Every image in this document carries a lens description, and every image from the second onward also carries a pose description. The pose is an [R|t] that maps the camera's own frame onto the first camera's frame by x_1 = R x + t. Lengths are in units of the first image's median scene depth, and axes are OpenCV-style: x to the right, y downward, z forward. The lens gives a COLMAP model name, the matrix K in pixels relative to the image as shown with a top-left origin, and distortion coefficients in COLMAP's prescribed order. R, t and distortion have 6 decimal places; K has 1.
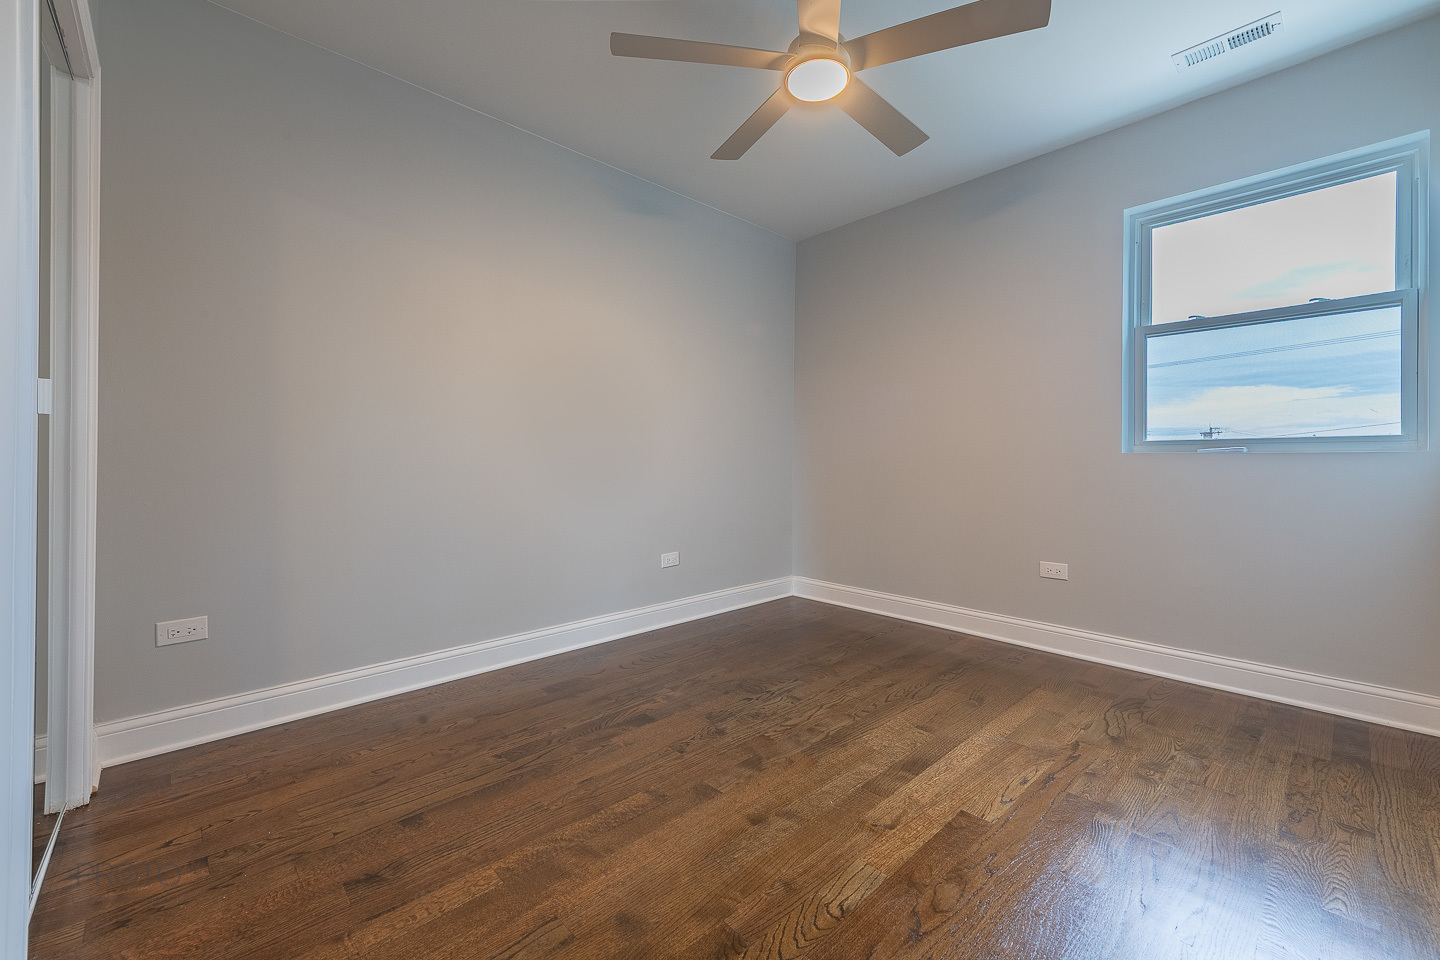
lens RADIAL K [[570.2, 0, 718.1], [0, 570.2, 464.6], [0, 0, 1]] dist [0.019656, -0.009248]
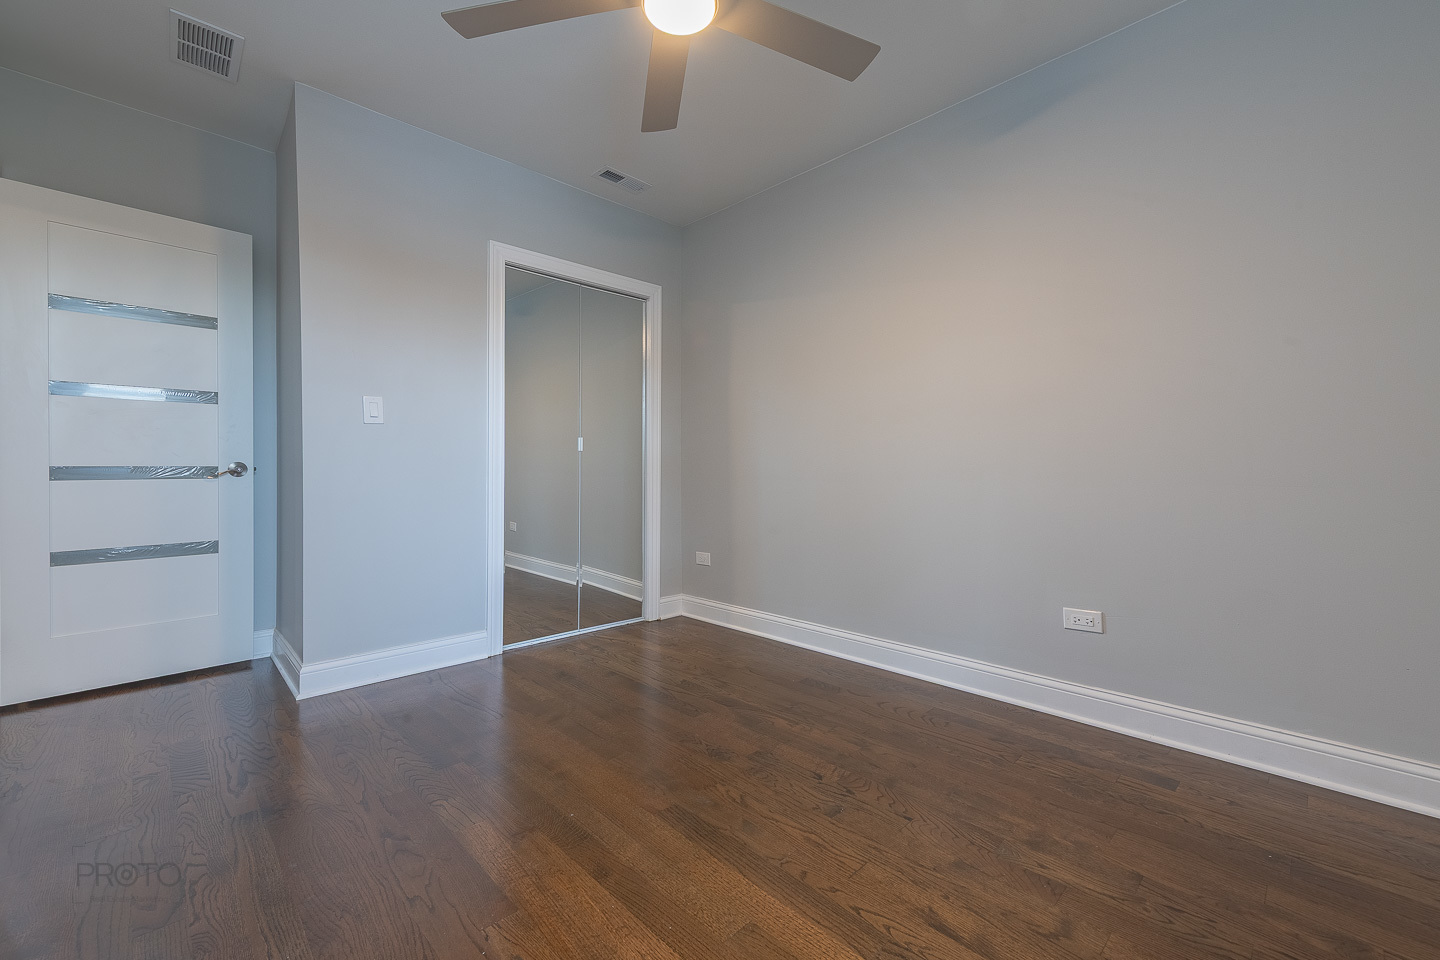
lens RADIAL K [[594.9, 0, 718.0], [0, 594.9, 462.1], [0, 0, 1]] dist [0.022734, -0.007910]
pose [[0.023983, -0.015576, -0.999591, 0.862677], [-0.005958, 0.999859, -0.015723, 0.007484], [0.999695, 0.006332, 0.023886, 0.861211]]
